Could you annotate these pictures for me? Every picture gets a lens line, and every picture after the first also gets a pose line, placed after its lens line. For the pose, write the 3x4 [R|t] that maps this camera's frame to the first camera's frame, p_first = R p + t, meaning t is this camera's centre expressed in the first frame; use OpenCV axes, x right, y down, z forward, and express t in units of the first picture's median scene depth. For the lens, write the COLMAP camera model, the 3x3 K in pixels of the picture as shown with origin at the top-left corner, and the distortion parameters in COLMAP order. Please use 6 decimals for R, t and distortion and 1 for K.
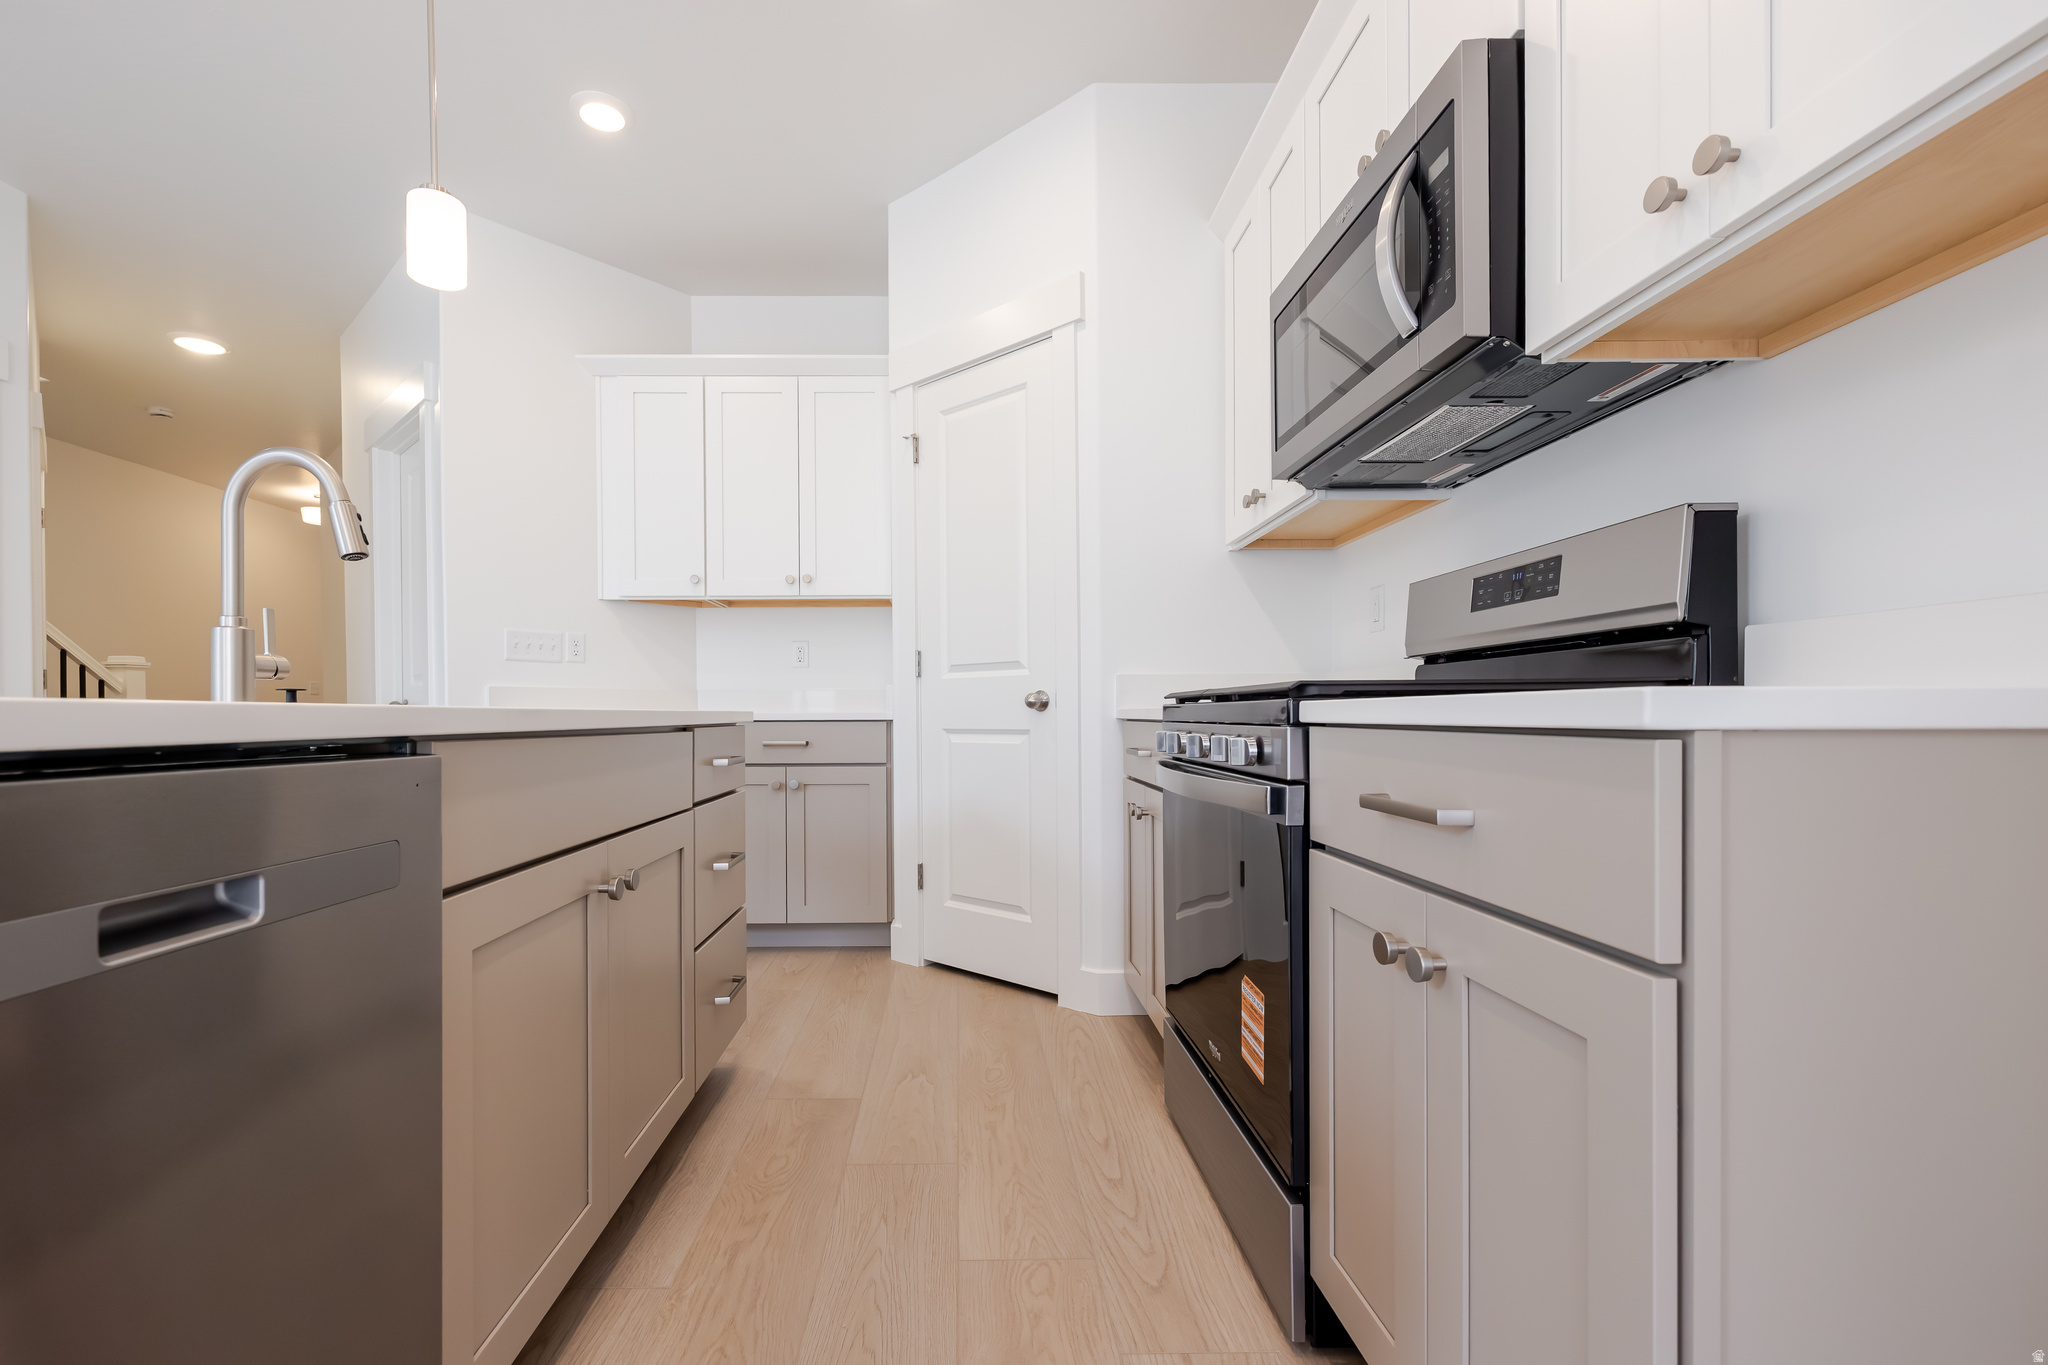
lens RADIAL K [[892.2, 0, 972.7], [0, 892.2, 730.7], [0, 0, 1]] dist [0.002282, 0.000118]
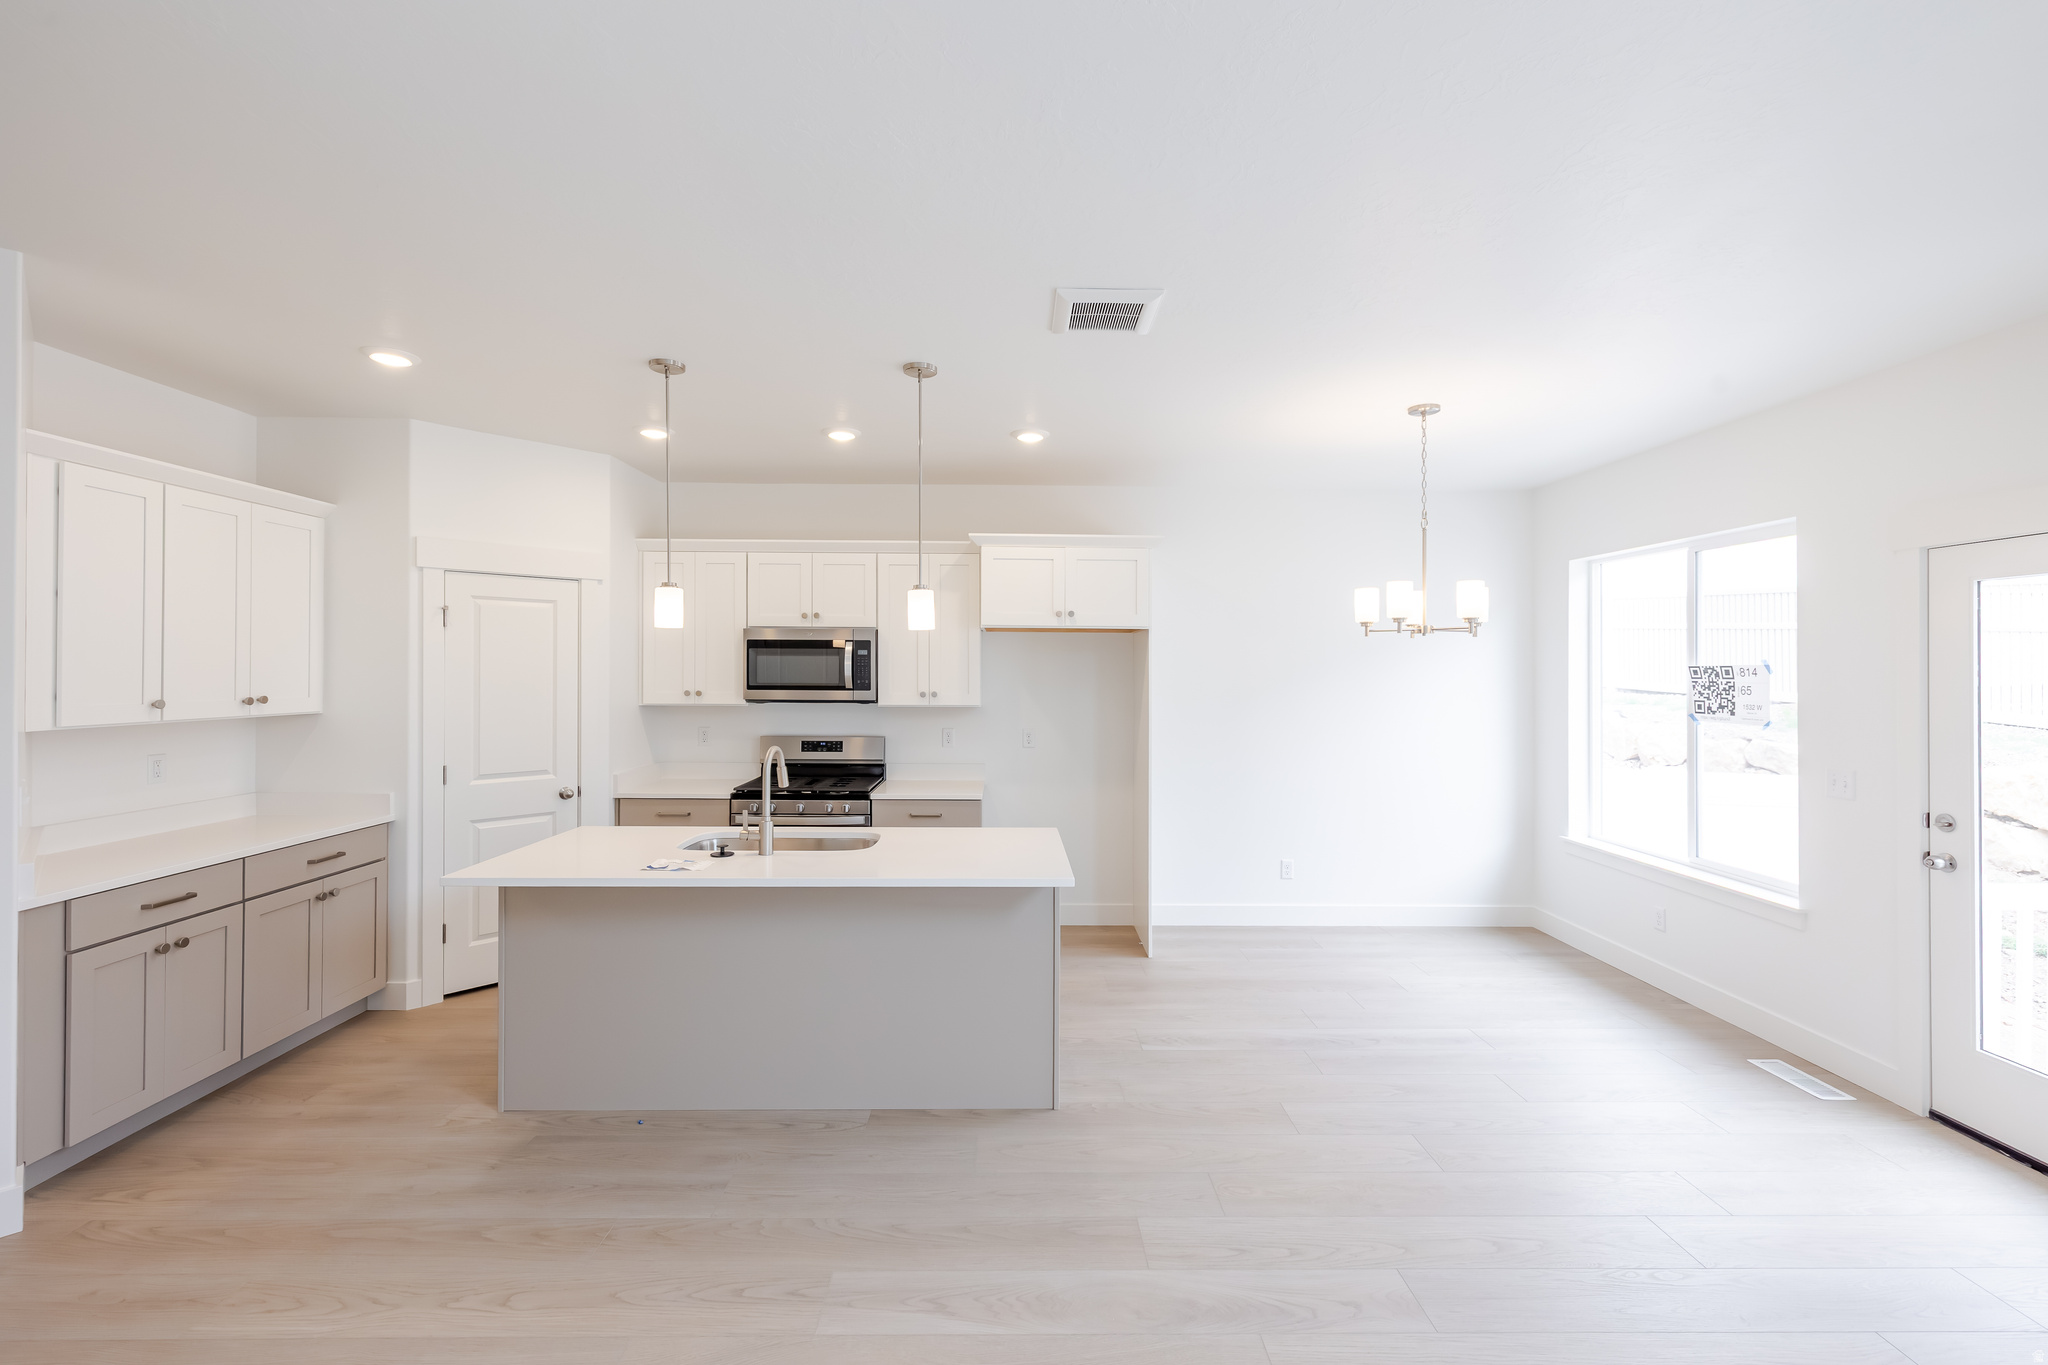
lens RADIAL K [[871.9, 0, 1029.9], [0, 871.9, 645.0], [0, 0, 1]] dist [0.001841, -0.000229]
pose [[-0.007843, 0.032843, 0.999430, -1.728289], [0.008514, 0.999426, -0.032776, -0.273756], [-0.999933, 0.008252, -0.008118, 0.150140]]
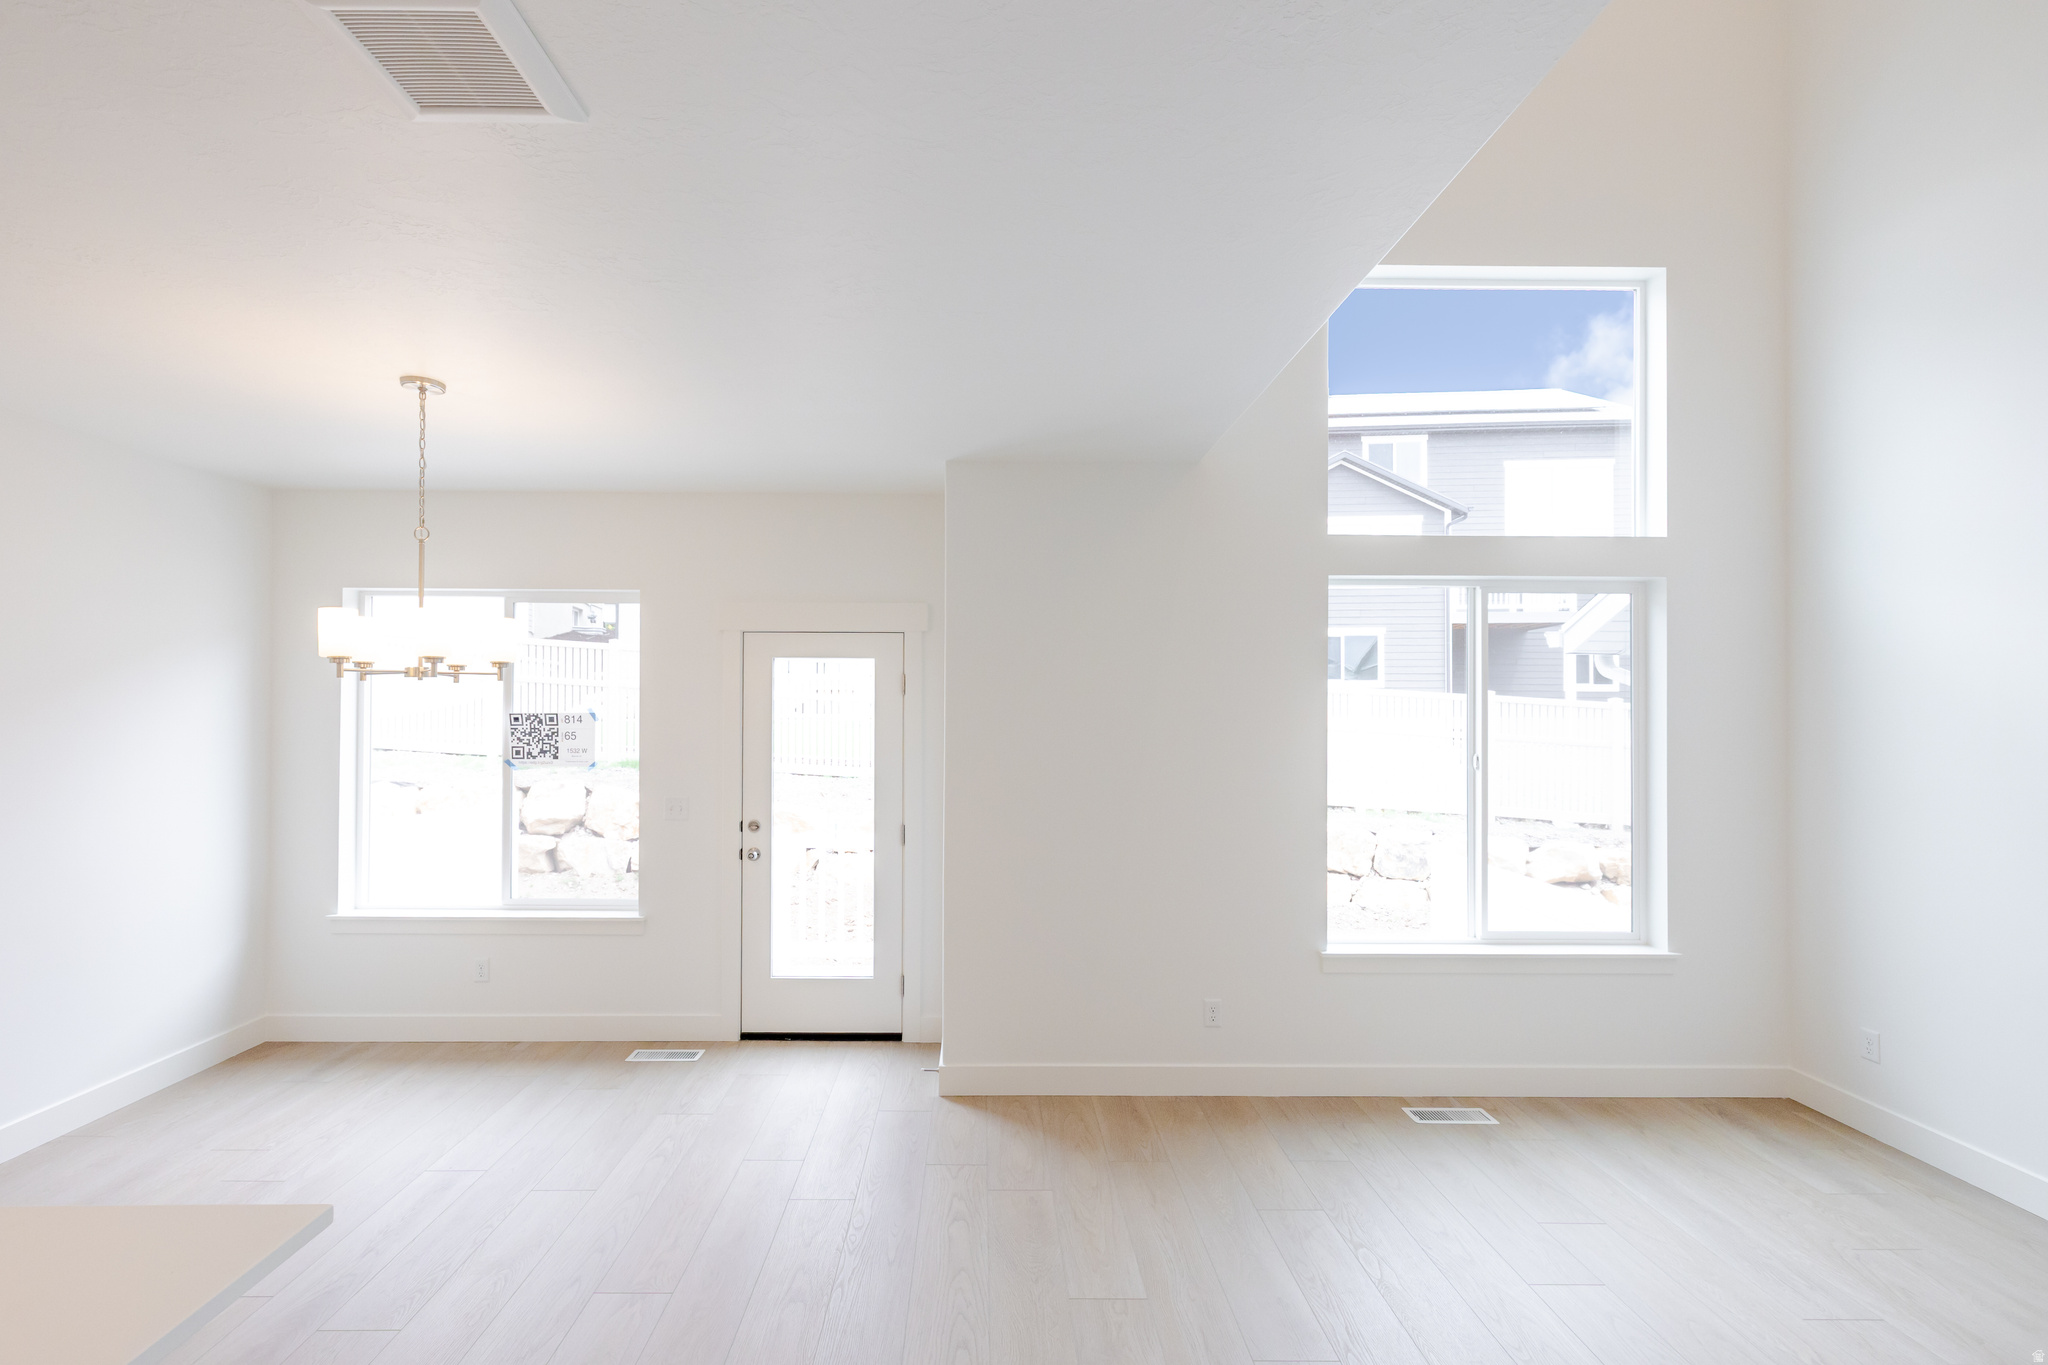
lens RADIAL K [[884.9, 0, 1000.6], [0, 884.9, 687.7], [0, 0, 1]] dist [-0.001190, -0.000329]
pose [[-0.999892, 0.000314, 0.014678, -1.026401], [0.000157, 0.999943, -0.010674, -0.310706], [-0.014681, -0.010670, -0.999835, 0.615385]]
